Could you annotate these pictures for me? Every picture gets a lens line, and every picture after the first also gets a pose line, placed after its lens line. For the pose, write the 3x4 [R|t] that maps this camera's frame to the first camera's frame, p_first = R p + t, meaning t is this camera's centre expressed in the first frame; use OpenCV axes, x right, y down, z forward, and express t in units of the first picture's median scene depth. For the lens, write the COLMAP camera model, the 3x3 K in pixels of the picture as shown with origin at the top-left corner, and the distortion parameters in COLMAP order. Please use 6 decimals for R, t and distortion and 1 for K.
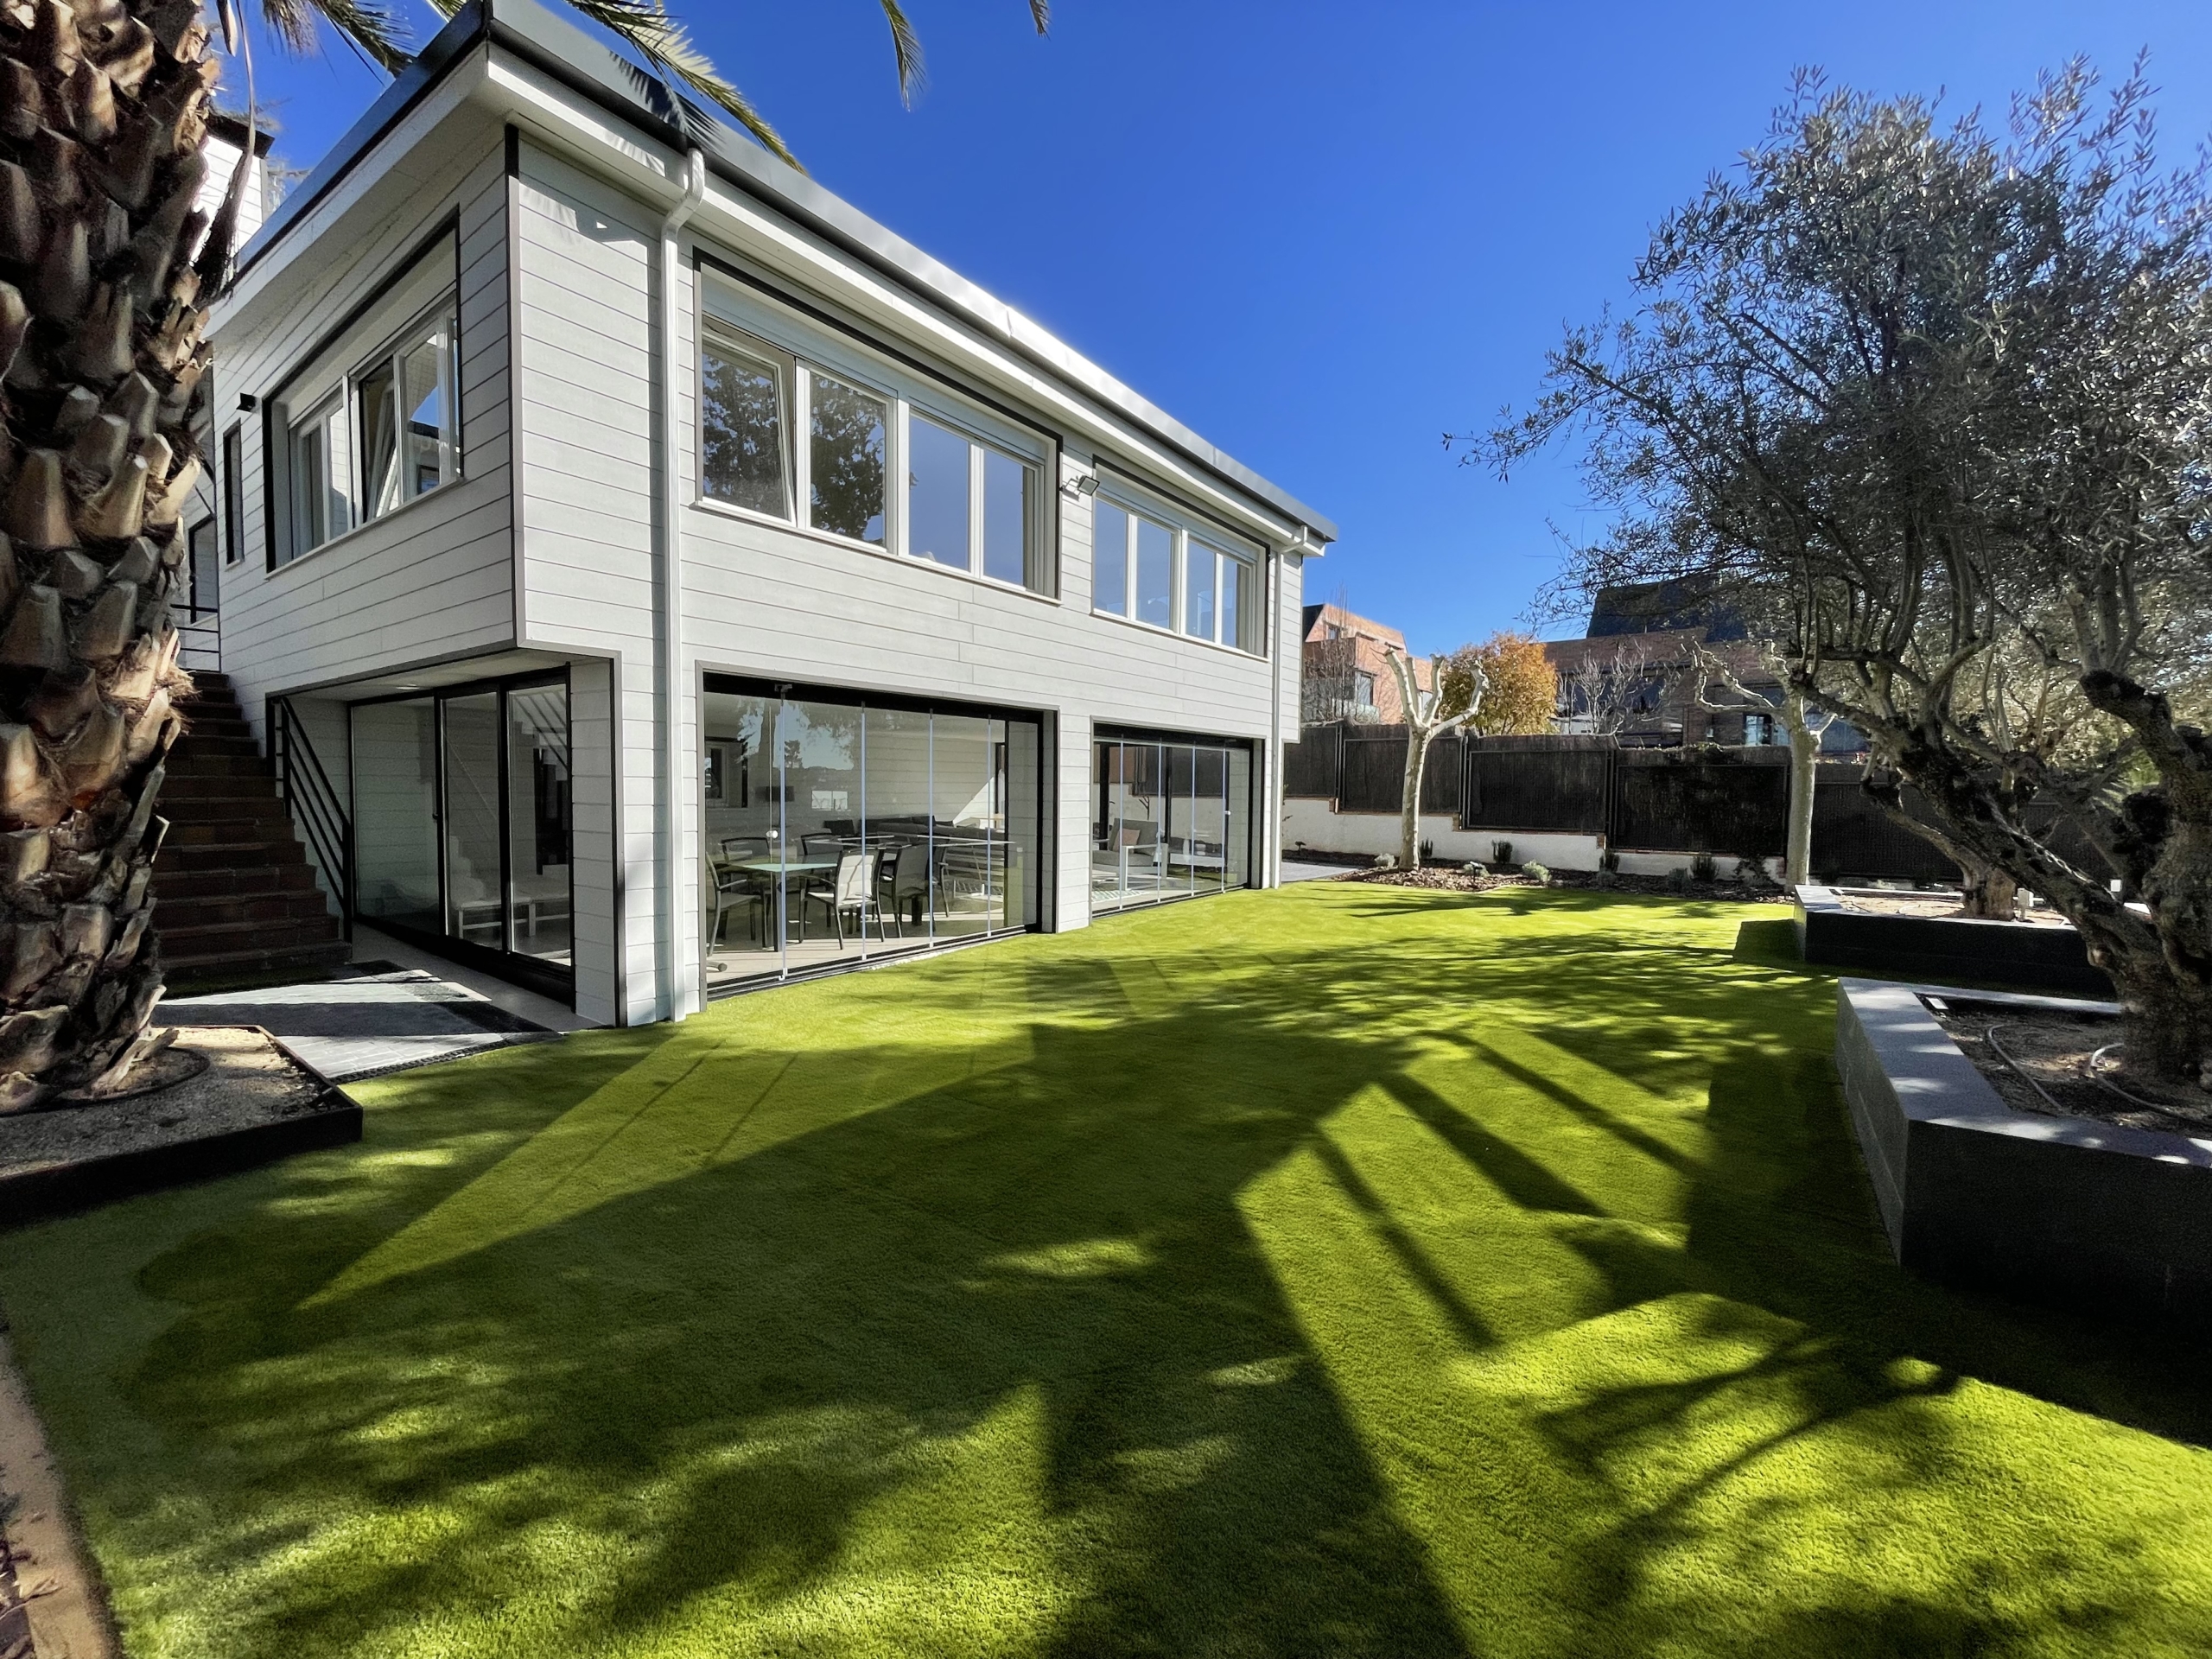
lens RADIAL K [[908.4, 0, 1106.1], [0, 908.4, 829.3], [0, 0, 1]] dist [-0.008244, 0.000227]
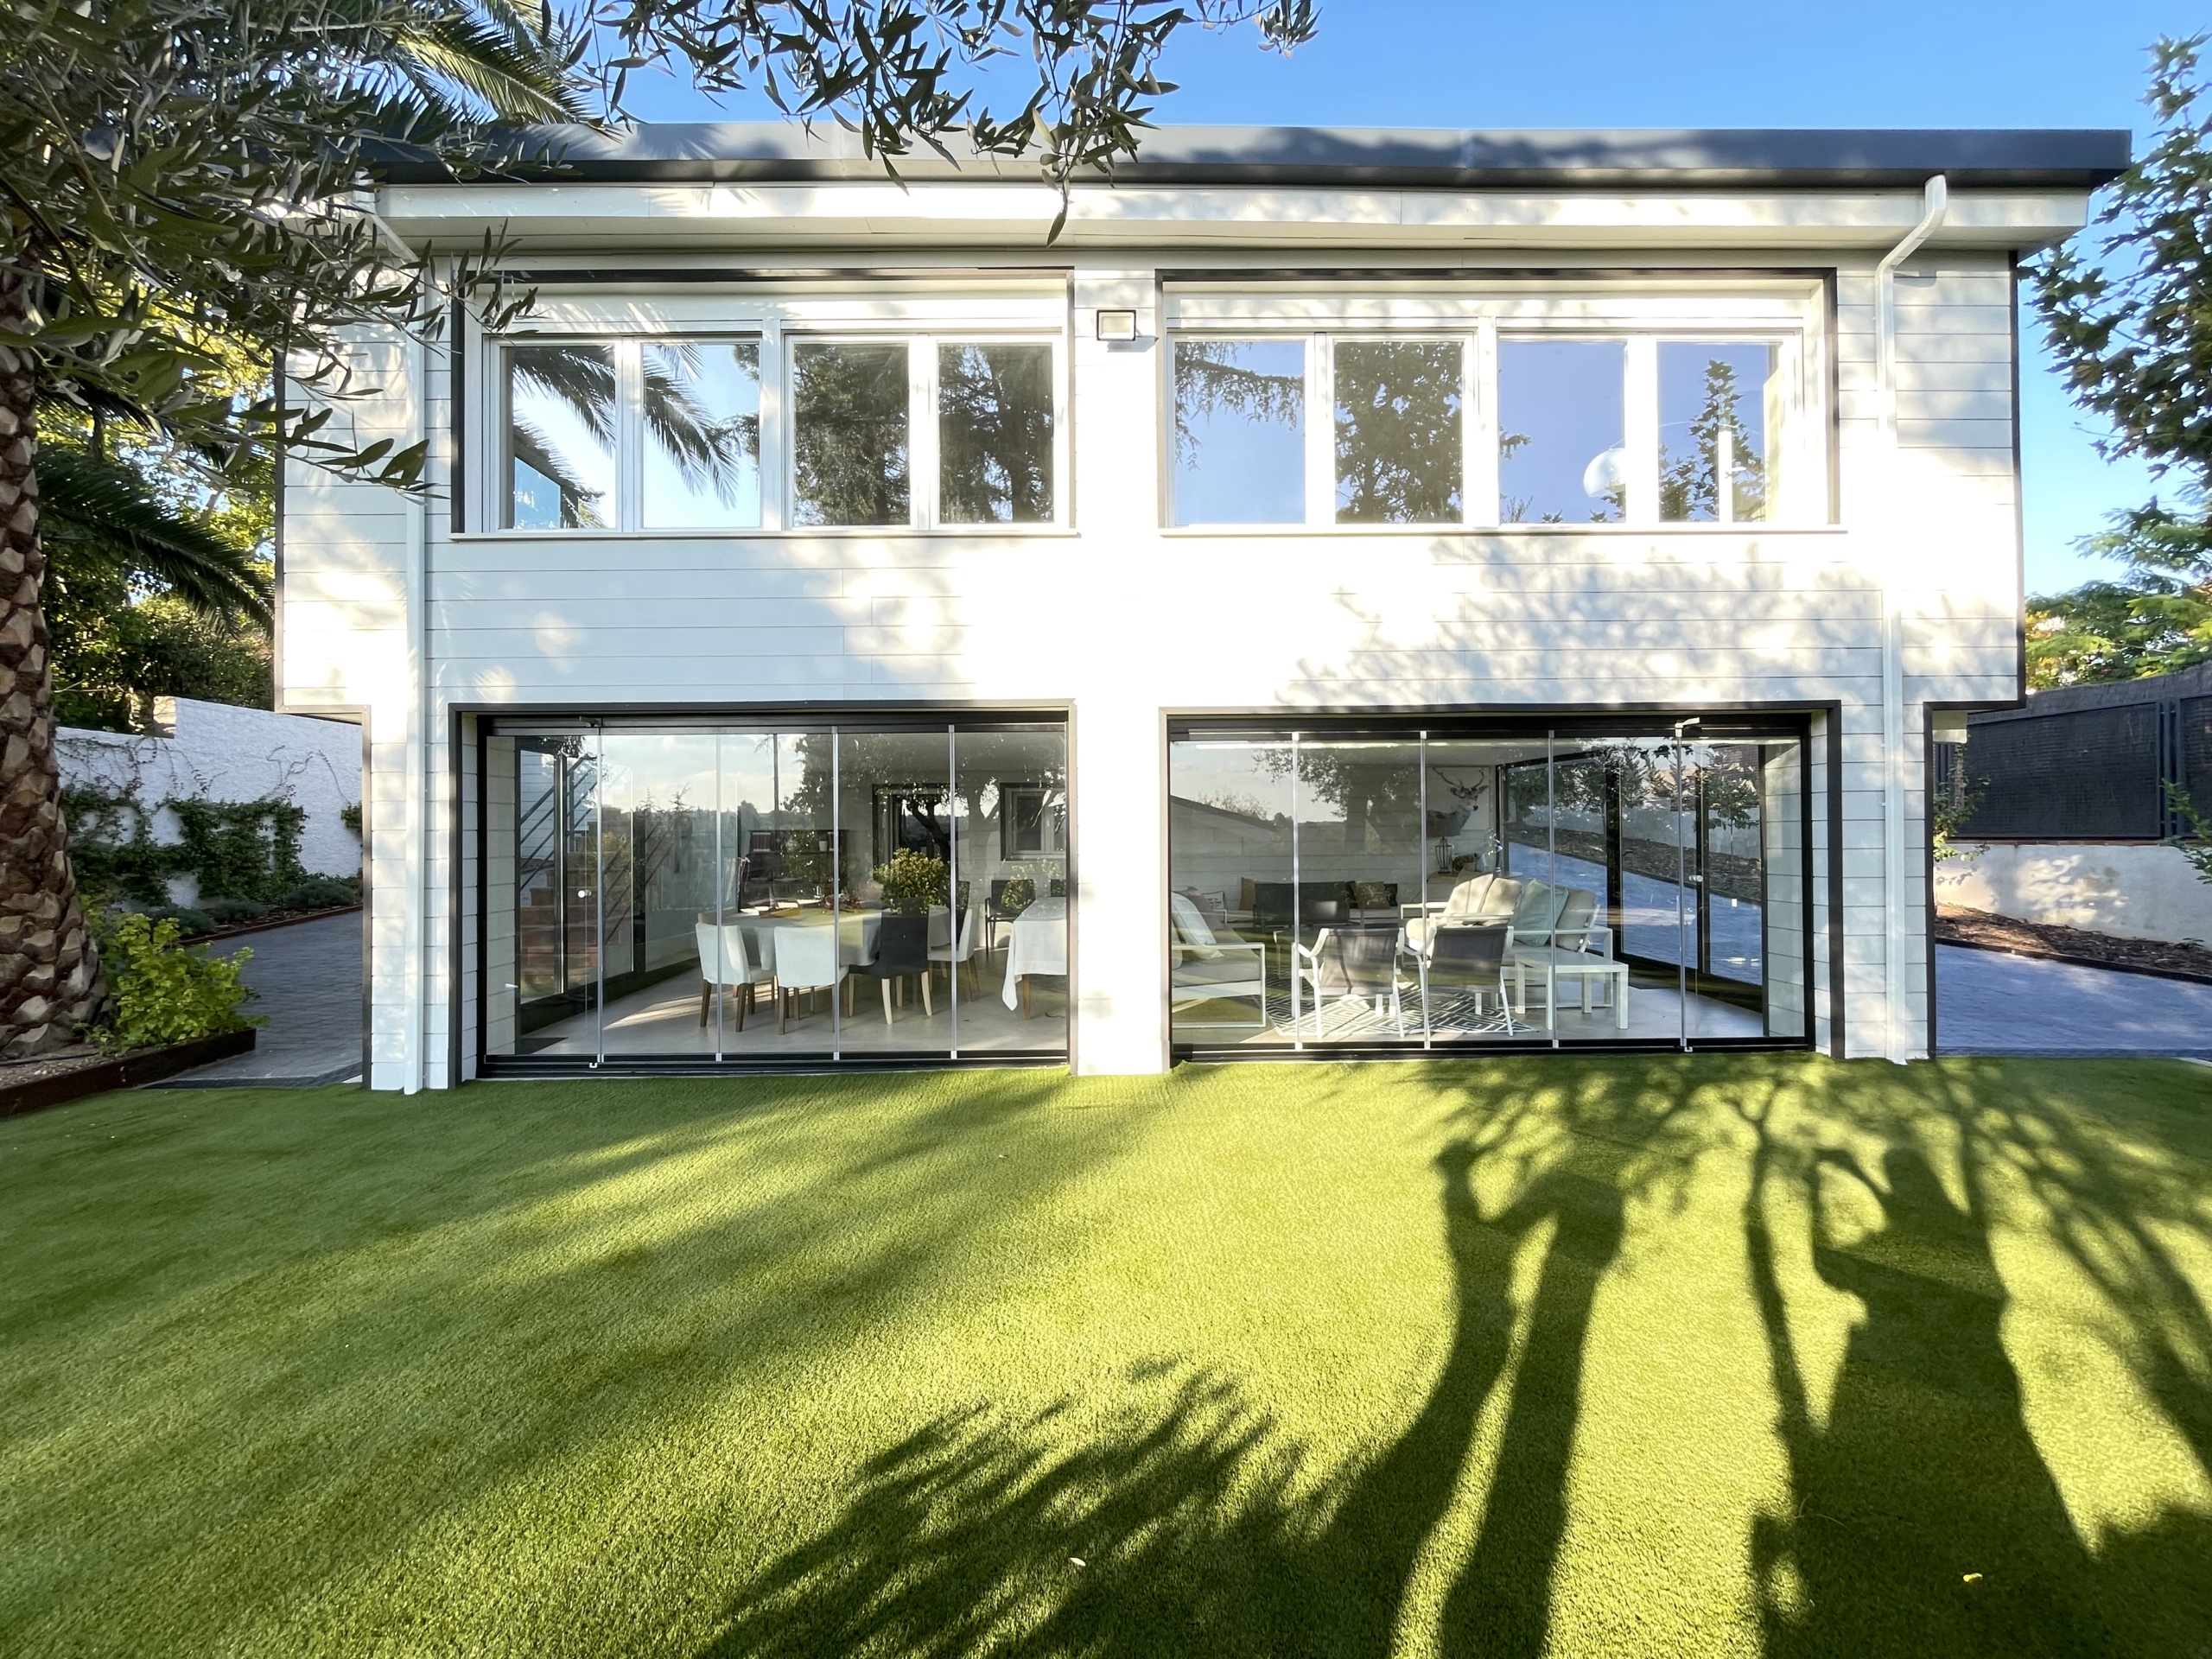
lens RADIAL K [[908.4, 0, 1106.1], [0, 908.4, 842.6], [0, 0, 1]] dist [-0.008244, 0.000227]
pose [[0.579557, -0.016285, -0.814769, 0.422621], [-0.018007, 0.999300, -0.032782, -0.016751], [0.814733, 0.033670, 0.578858, 0.619139]]
